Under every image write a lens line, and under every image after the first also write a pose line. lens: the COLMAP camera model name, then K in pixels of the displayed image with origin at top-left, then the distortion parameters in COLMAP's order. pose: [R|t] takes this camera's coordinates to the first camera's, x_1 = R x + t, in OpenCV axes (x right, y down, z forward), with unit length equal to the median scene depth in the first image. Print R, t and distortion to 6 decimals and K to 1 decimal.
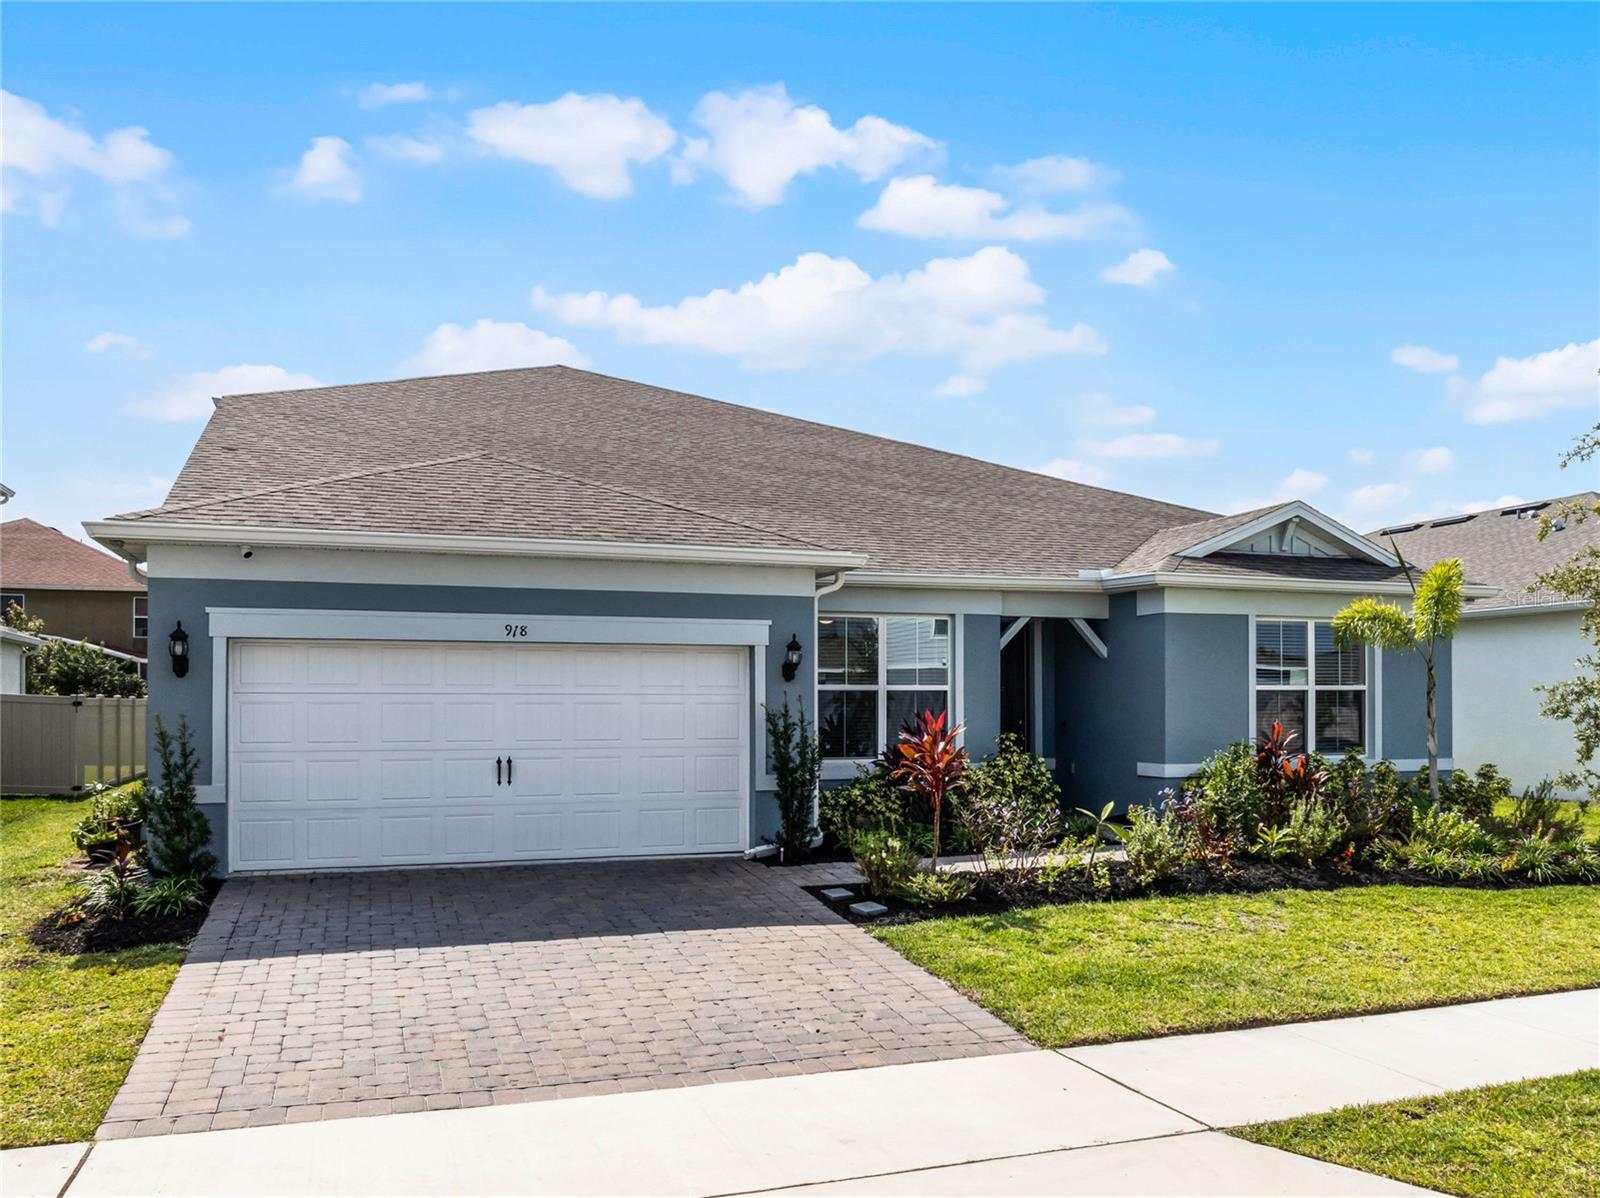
lens RADIAL K [[1311.4, 0, 874.5], [0, 1311.4, 680.8], [0, 0, 1]] dist [-0.031446, -0.011710]
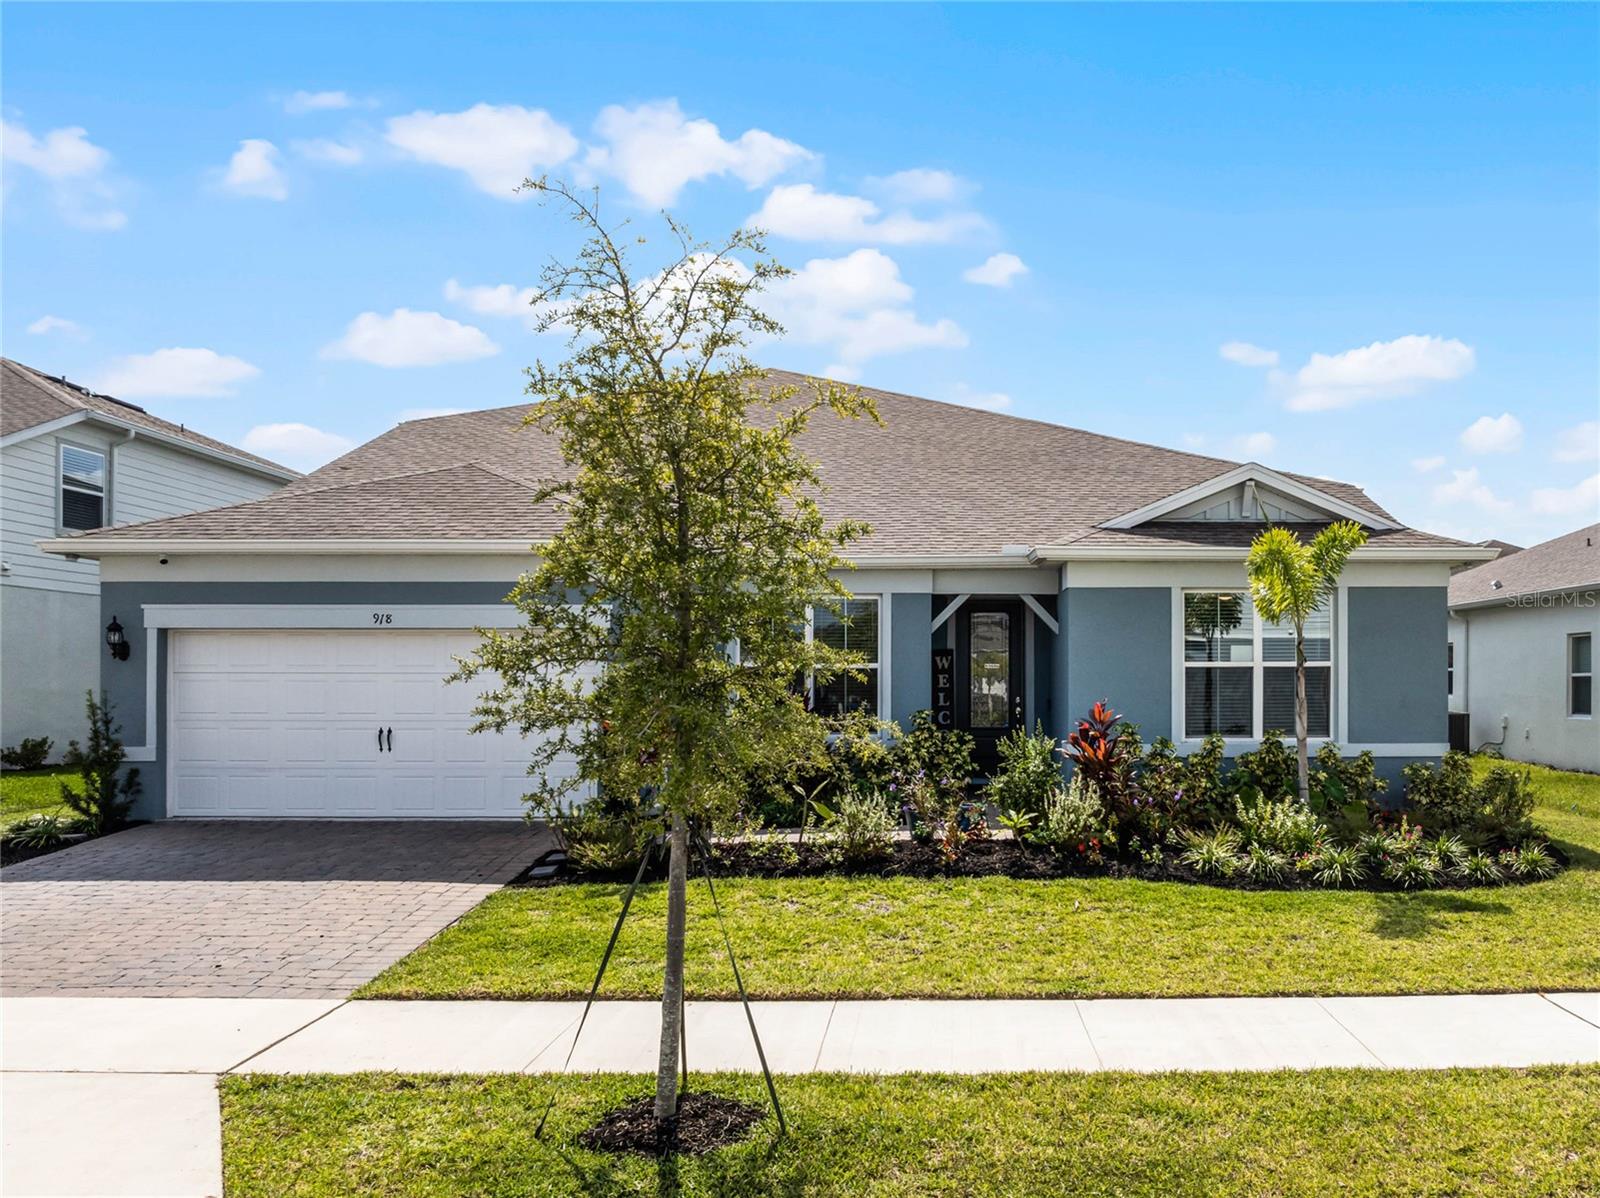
lens RADIAL K [[1285.8, 0, 976.5], [0, 1285.8, 671.6], [0, 0, 1]] dist [-0.038689, 0.005947]
pose [[0.945226, -0.000626, -0.326415, 0.626002], [0.005010, 0.999908, 0.012589, -0.003082], [0.326377, -0.013535, 0.945143, 0.105660]]
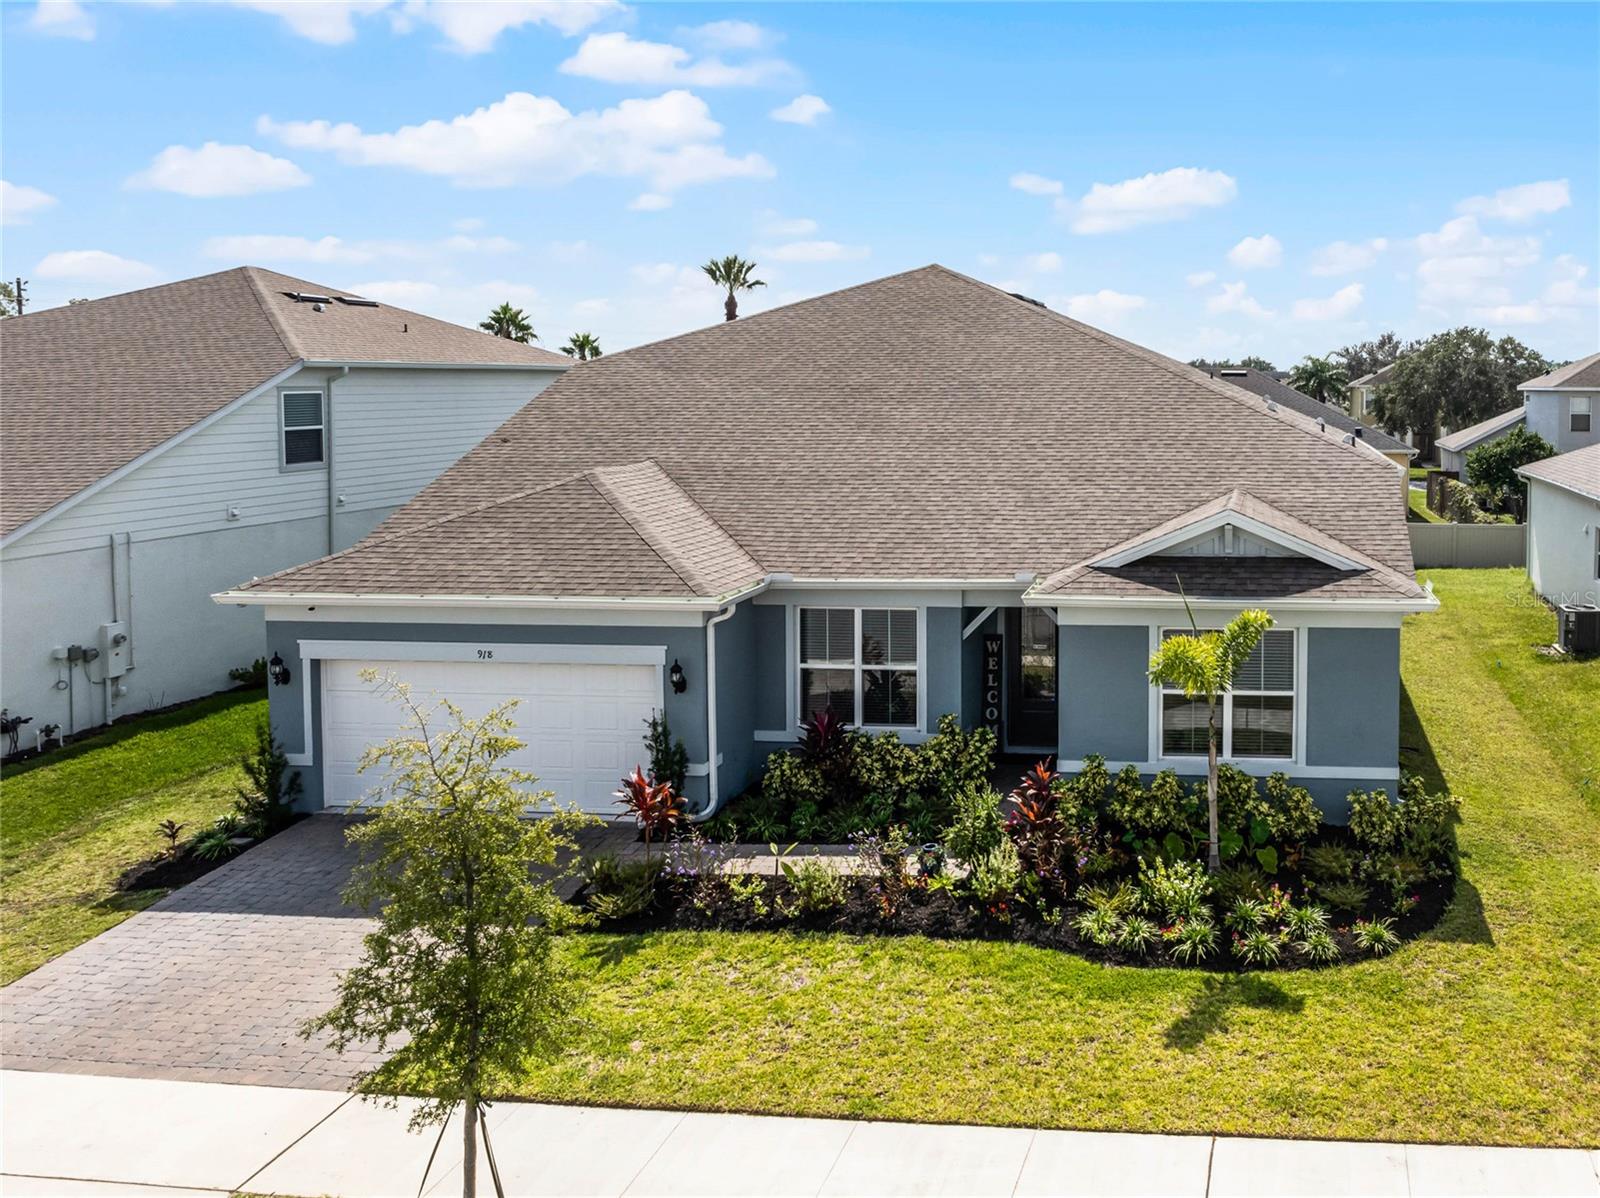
lens RADIAL K [[1369.6, 0, 1165.8], [0, 1369.6, 437.8], [0, 0, 1]] dist [-0.016417, -0.005845]
pose [[0.902396, 0.019019, -0.430488, 1.070673], [0.006867, 0.998264, 0.058499, -0.371346], [0.430853, -0.055746, 0.900699, 0.006094]]
